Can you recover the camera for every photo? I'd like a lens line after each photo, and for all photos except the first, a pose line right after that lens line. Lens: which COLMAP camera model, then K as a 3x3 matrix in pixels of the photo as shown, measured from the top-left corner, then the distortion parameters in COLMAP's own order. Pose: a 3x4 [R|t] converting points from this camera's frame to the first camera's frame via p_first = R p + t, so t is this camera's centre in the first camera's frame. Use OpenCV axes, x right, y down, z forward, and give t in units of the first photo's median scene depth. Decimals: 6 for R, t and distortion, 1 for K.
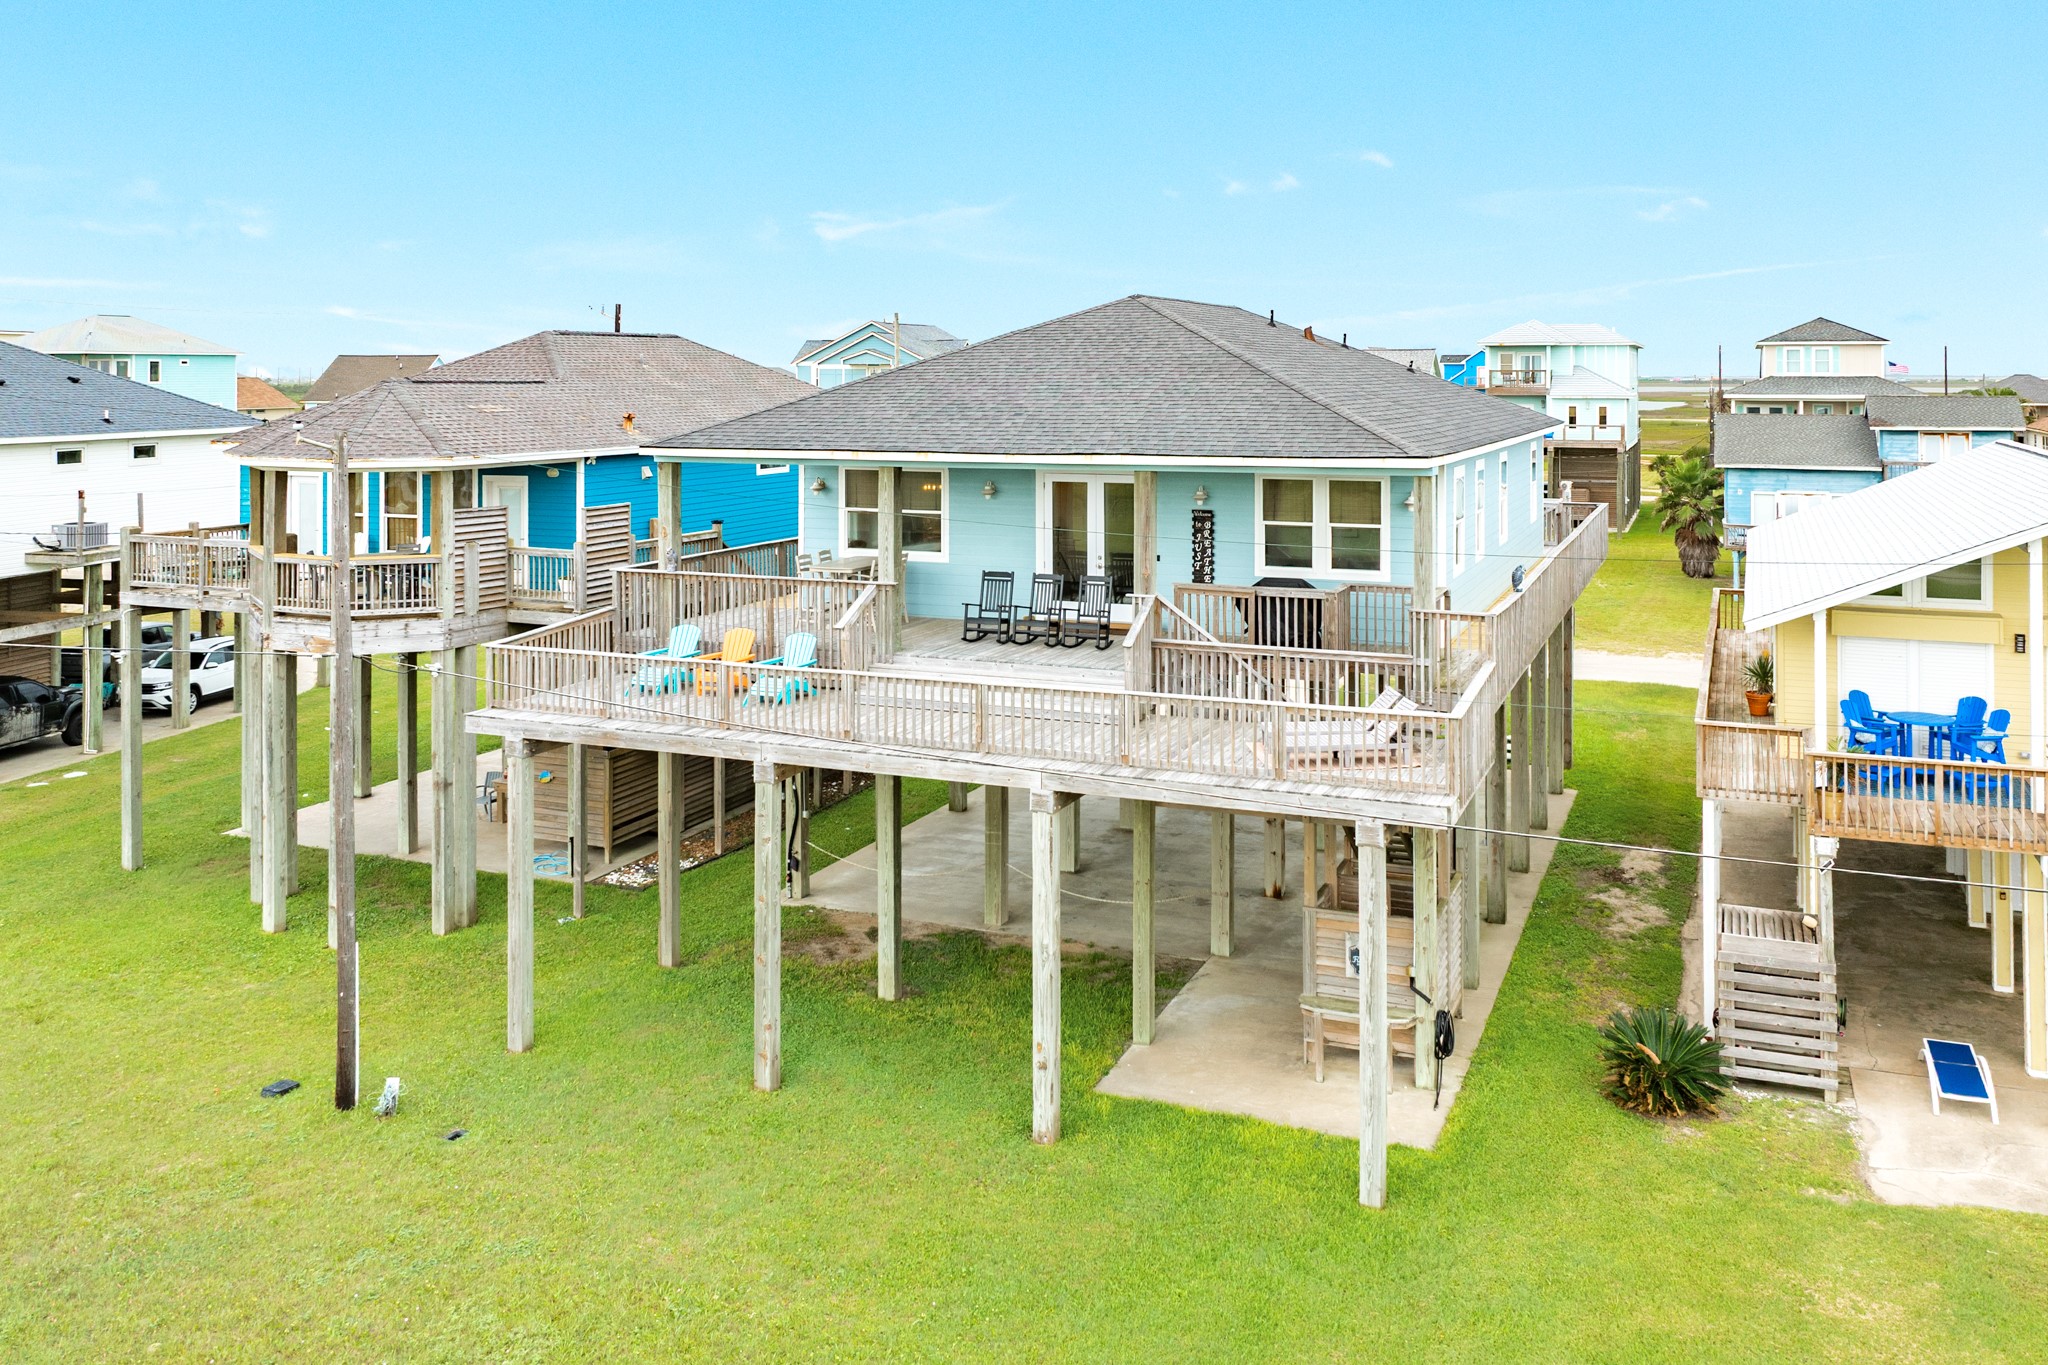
lens RADIAL K [[1639.1, 0, 1023.5], [0, 1639.1, 433.3], [0, 0, 1]] dist [0.002017, -0.008046]
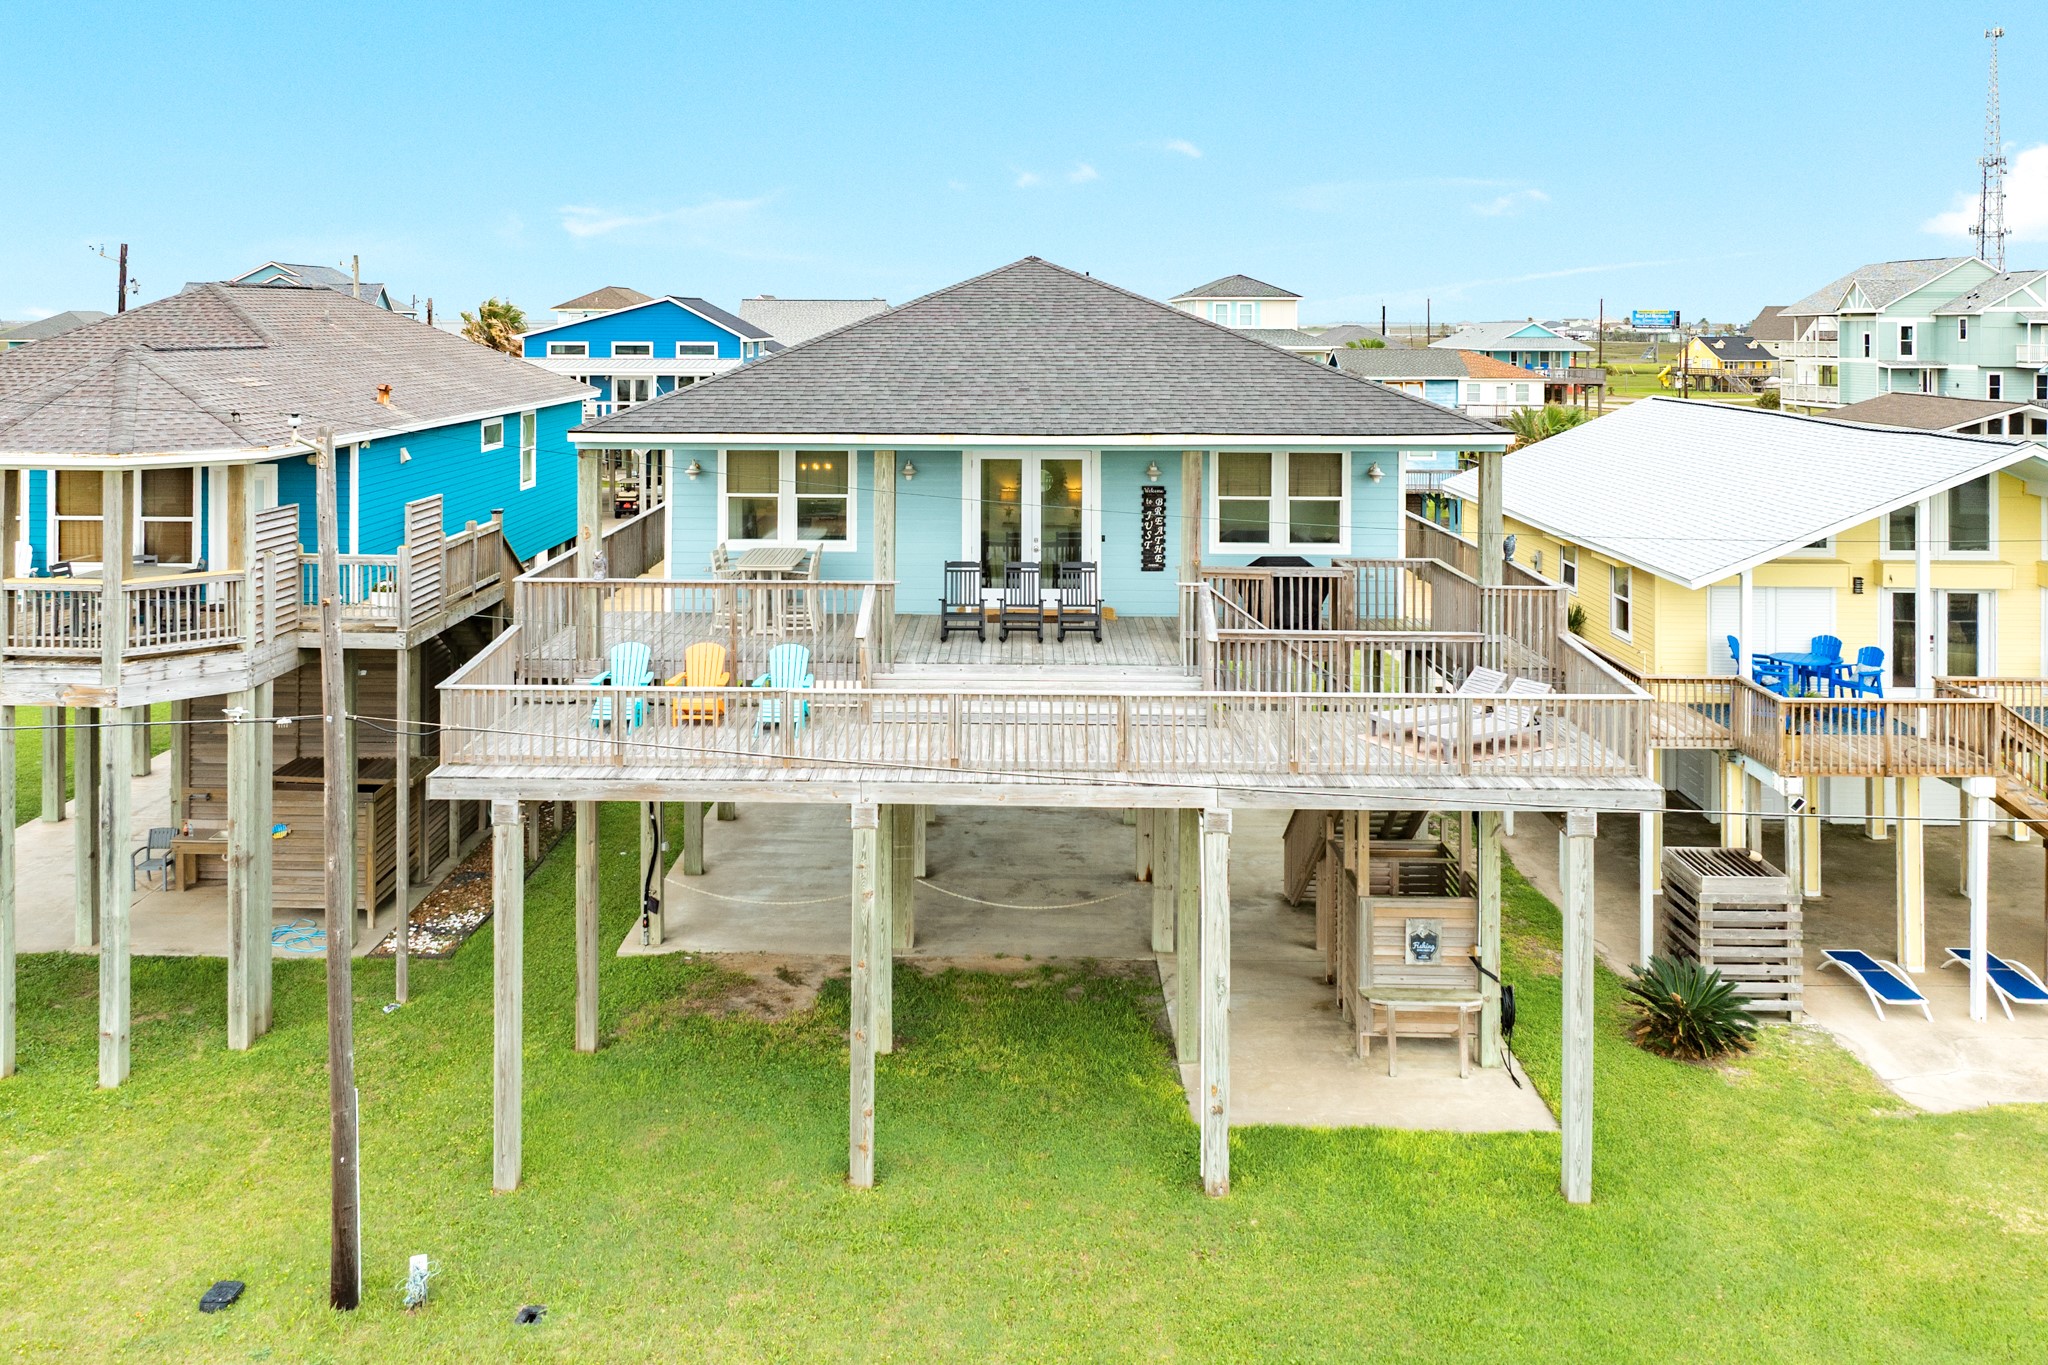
lens RADIAL K [[1659.6, 0, 1025.2], [0, 1659.6, 380.6], [0, 0, 1]] dist [0.001699, -0.009831]
pose [[0.937281, -0.007293, 0.348497, -0.307469], [0.007677, 0.999970, 0.000277, -0.016037], [-0.348489, 0.002416, 0.937310, 0.128447]]
